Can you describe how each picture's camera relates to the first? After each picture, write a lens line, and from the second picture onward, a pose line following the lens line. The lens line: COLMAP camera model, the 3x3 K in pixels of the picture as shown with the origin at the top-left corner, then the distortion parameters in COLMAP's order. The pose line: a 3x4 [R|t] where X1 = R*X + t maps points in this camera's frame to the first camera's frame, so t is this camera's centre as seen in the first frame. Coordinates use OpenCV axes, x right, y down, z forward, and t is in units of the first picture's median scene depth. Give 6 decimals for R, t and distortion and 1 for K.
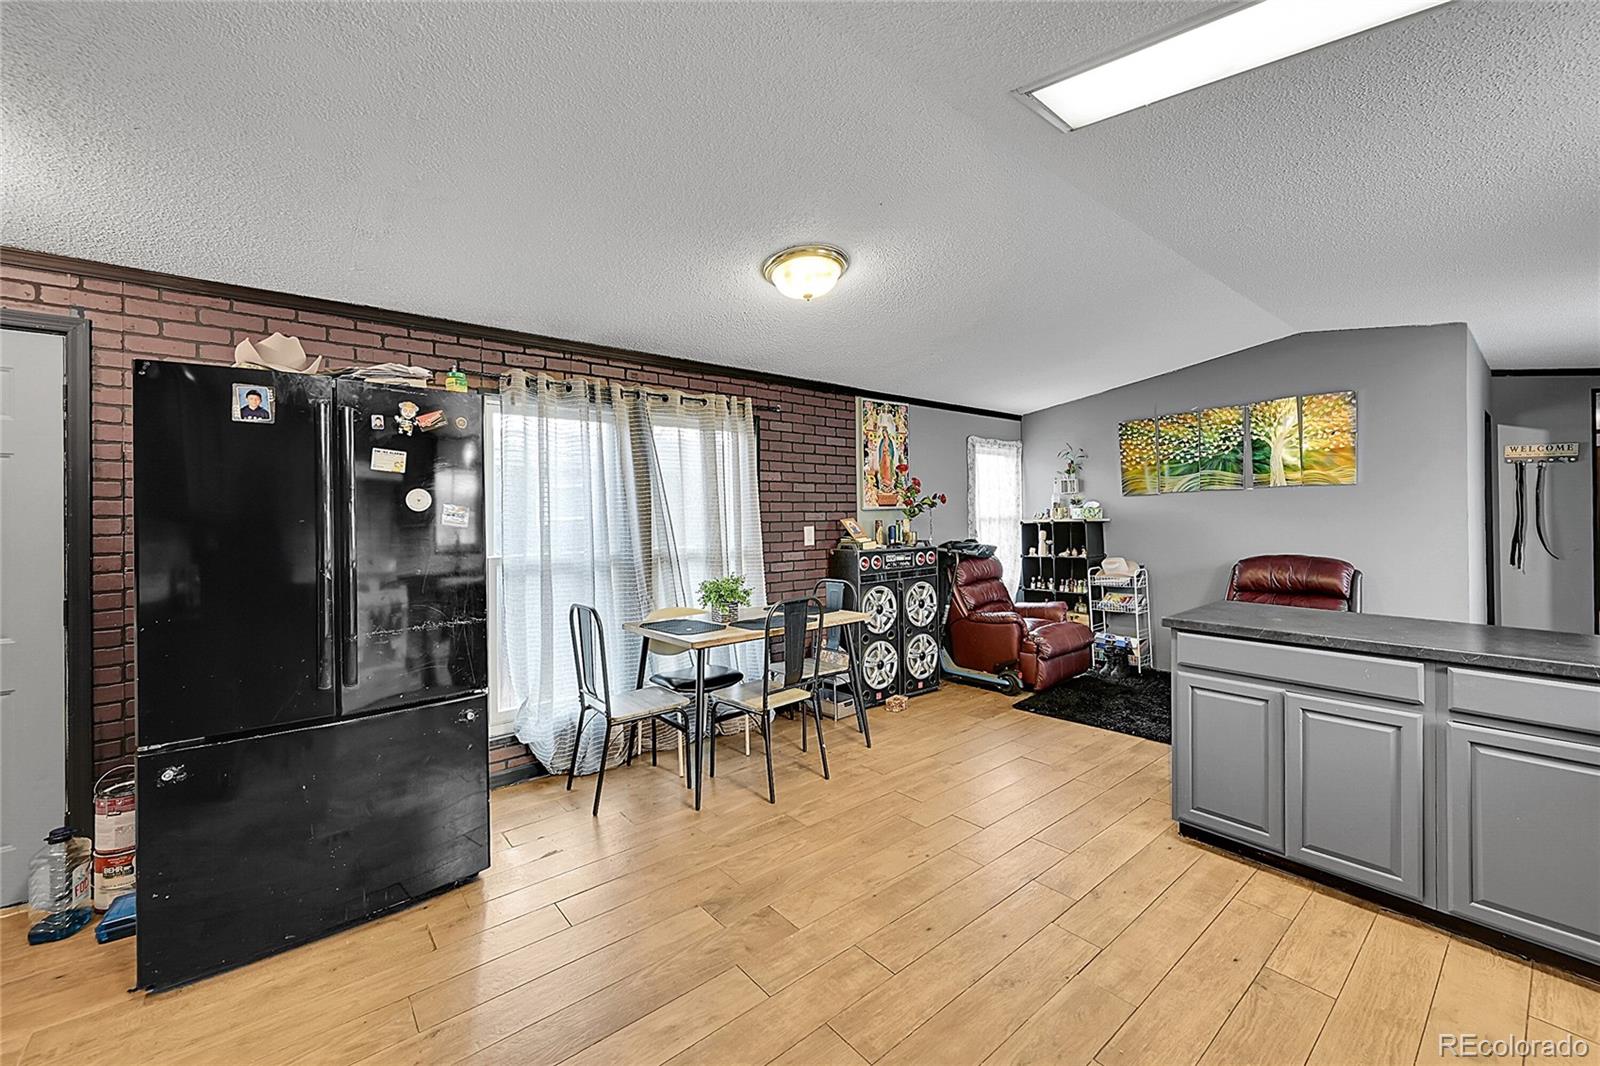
lens RADIAL K [[641.0, 0, 823.7], [0, 641.0, 511.1], [0, 0, 1]] dist [0.000471, -0.000774]
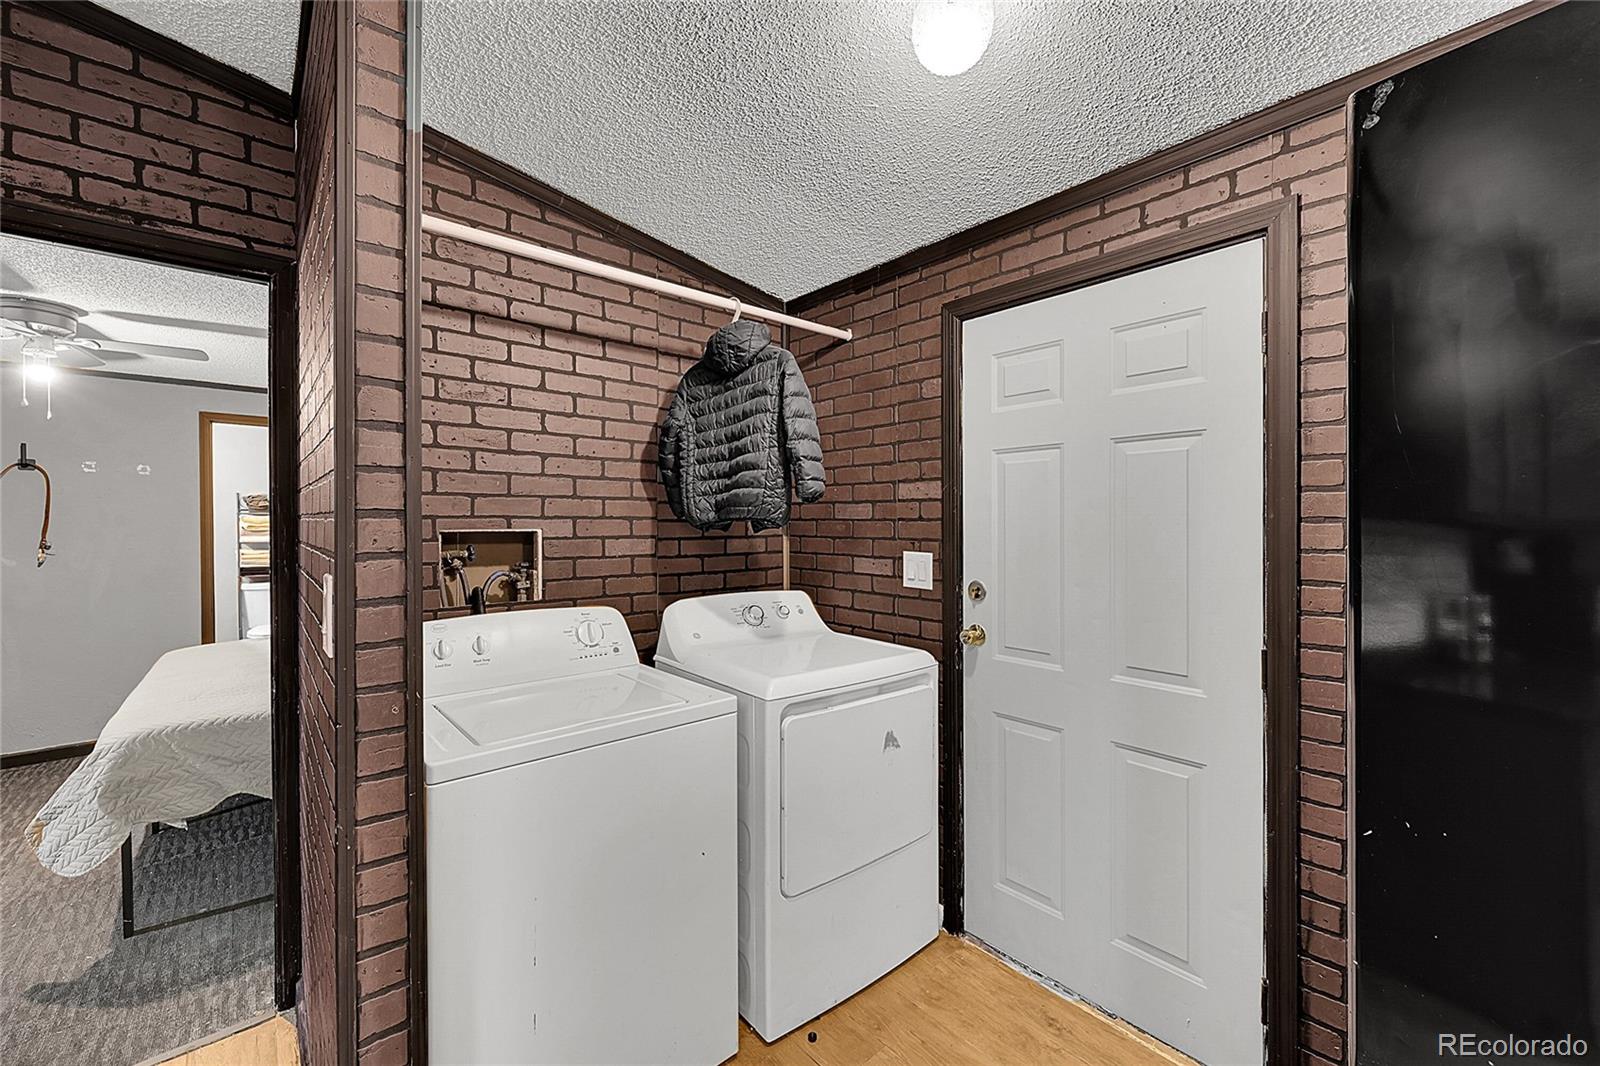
lens RADIAL K [[641.0, 0, 798.7], [0, 641.0, 525.6], [0, 0, 1]] dist [0.000471, -0.000774]
pose [[-0.000870, 0.008259, -0.999966, -0.263017], [0.000877, 0.999966, 0.008258, 0.004555], [0.999999, -0.000870, -0.000878, 0.258912]]
